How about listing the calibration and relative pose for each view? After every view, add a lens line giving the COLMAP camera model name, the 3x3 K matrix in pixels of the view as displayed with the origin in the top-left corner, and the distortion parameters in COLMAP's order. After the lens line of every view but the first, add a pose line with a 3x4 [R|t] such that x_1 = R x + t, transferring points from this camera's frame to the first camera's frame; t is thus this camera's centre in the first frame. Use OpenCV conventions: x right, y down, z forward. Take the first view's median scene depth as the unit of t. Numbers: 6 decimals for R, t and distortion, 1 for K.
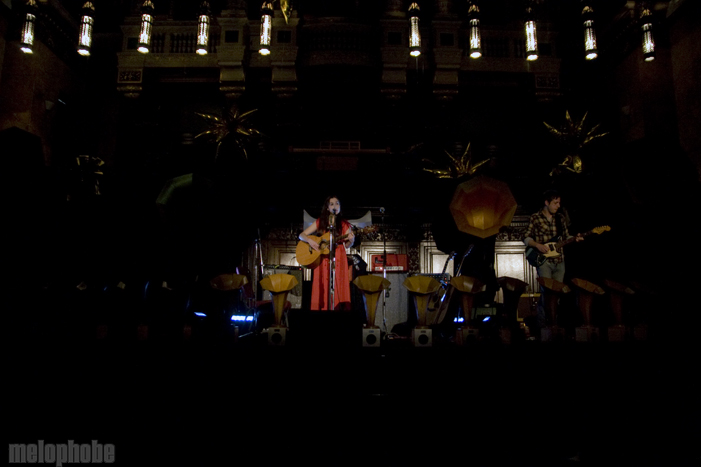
lens RADIAL K [[559.1, 0, 350.5], [0, 559.1, 233.5], [0, 0, 1]] dist [0.001123, 0.002813]
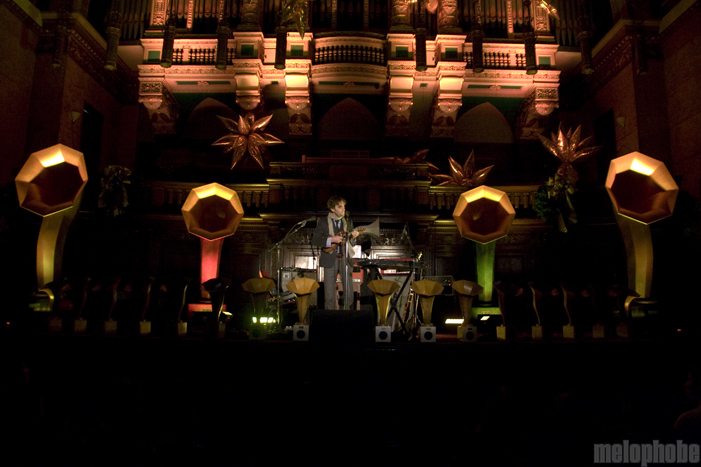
lens RADIAL K [[559.1, 0, 350.5], [0, 559.1, 233.5], [0, 0, 1]] dist [0.001123, 0.002813]
pose [[0.999950, 0.000499, -0.009985, -0.016222], [-0.000490, 0.999999, 0.000890, -0.018824], [0.009985, -0.000885, 0.999950, -0.131971]]
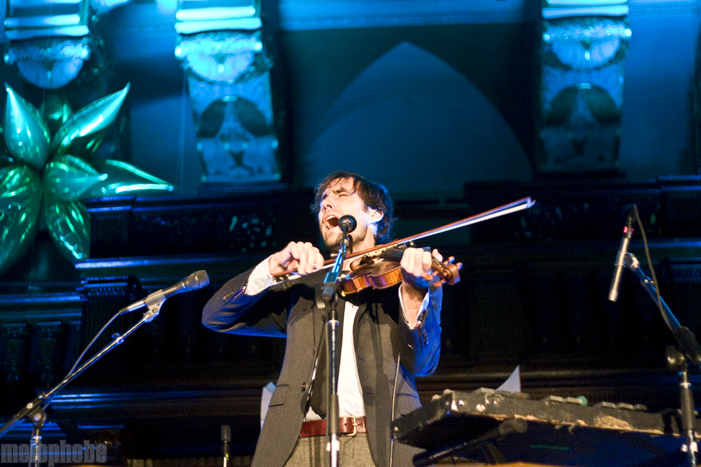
lens RADIAL K [[1636.1, 0, 350.5], [0, 1636.1, 233.5], [0, 0, 1]] dist [-0.087626, 0.364454]
pose [[0.995893, -0.053034, -0.073382, 0.025744], [0.032444, 0.965705, -0.257607, 0.157508], [0.084527, 0.254168, 0.963459, 0.453777]]
